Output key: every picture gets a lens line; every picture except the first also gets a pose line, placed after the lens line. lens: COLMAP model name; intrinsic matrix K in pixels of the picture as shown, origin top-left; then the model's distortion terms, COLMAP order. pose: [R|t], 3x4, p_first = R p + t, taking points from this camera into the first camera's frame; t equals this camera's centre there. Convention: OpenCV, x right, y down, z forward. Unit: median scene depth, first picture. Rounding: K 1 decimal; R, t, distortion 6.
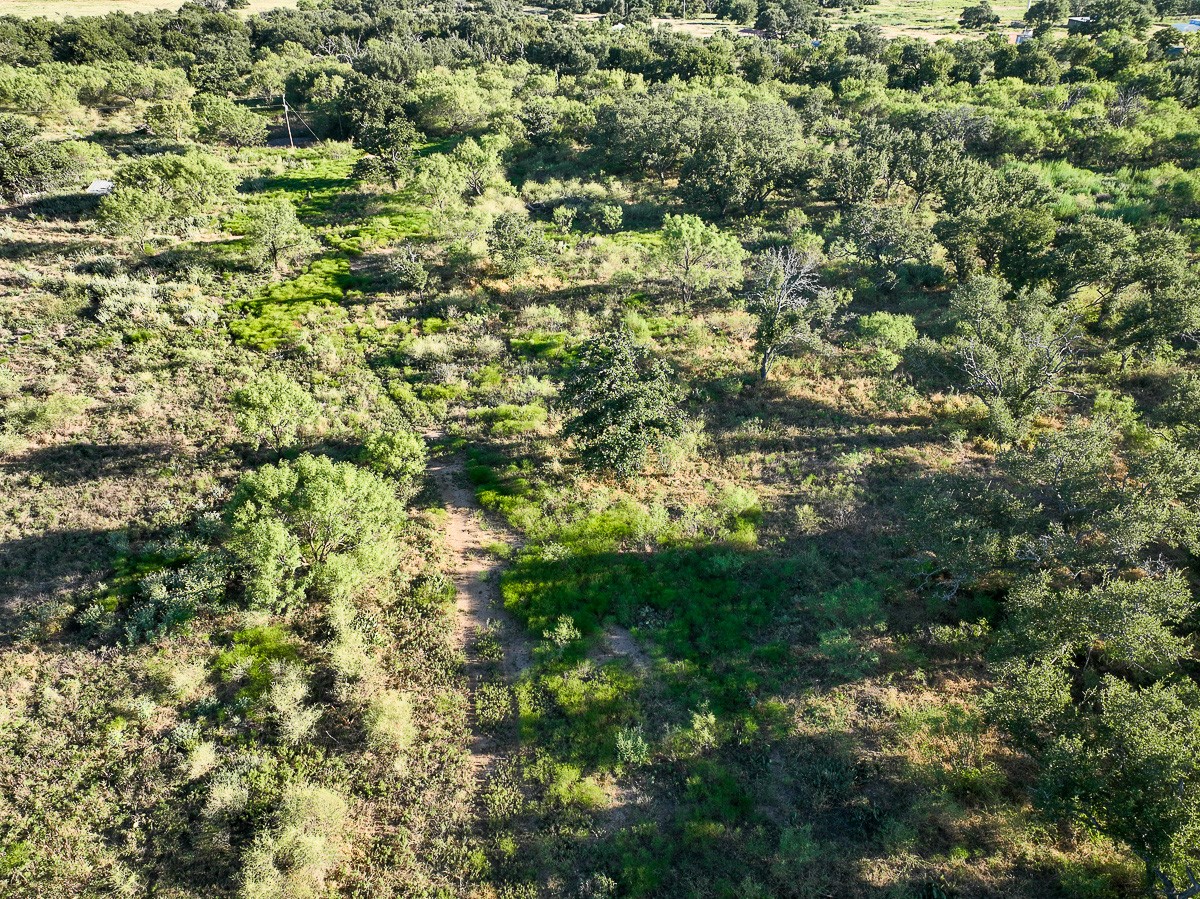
lens RADIAL K [[846.0, 0, 599.9], [0, 846.0, 452.4], [0, 0, 1]] dist [-0.006353, 0.025553]
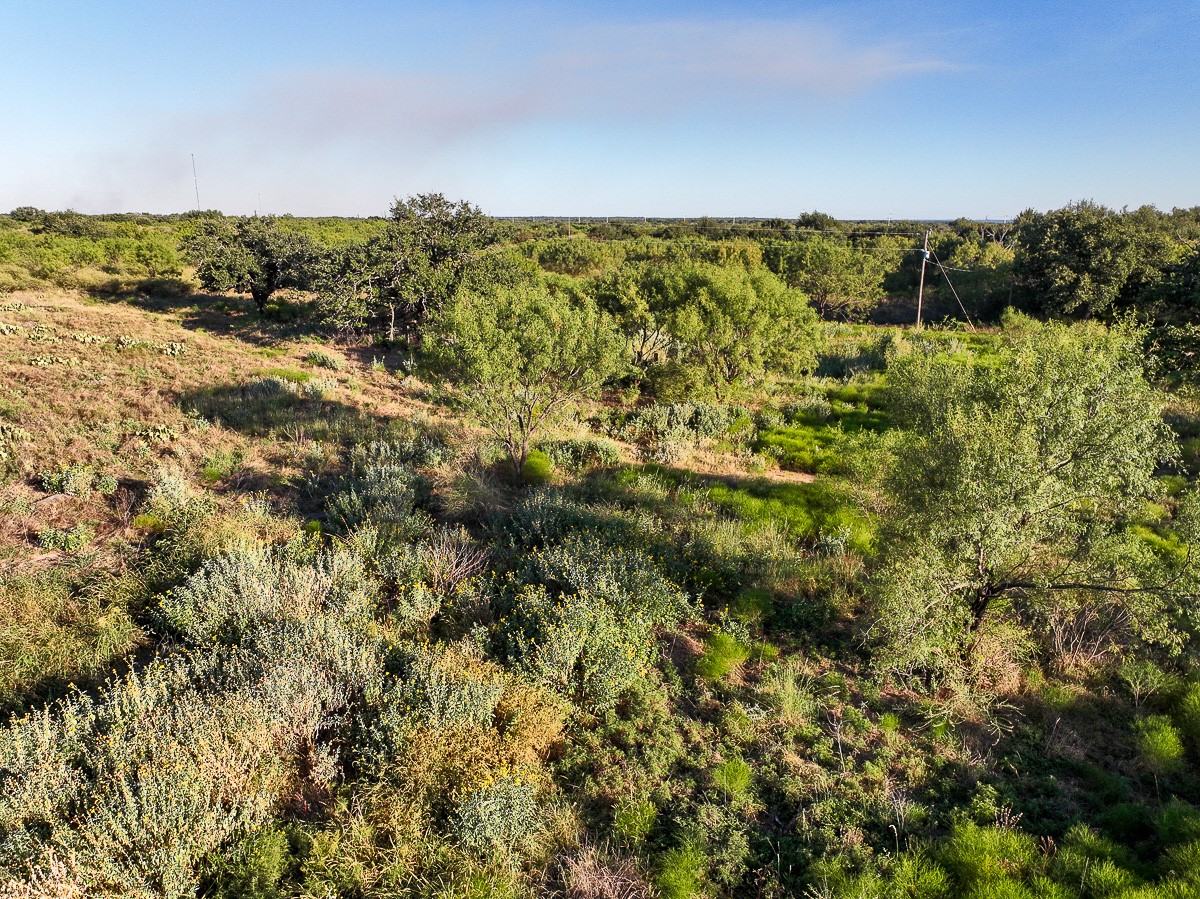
lens RADIAL K [[846.0, 0, 599.9], [0, 846.0, 452.4], [0, 0, 1]] dist [-0.006353, 0.025553]
pose [[0.819061, 0.149302, -0.553938, -0.304627], [-0.297855, 0.935883, -0.188165, -0.175966], [0.490328, 0.319112, 0.811016, 0.683553]]
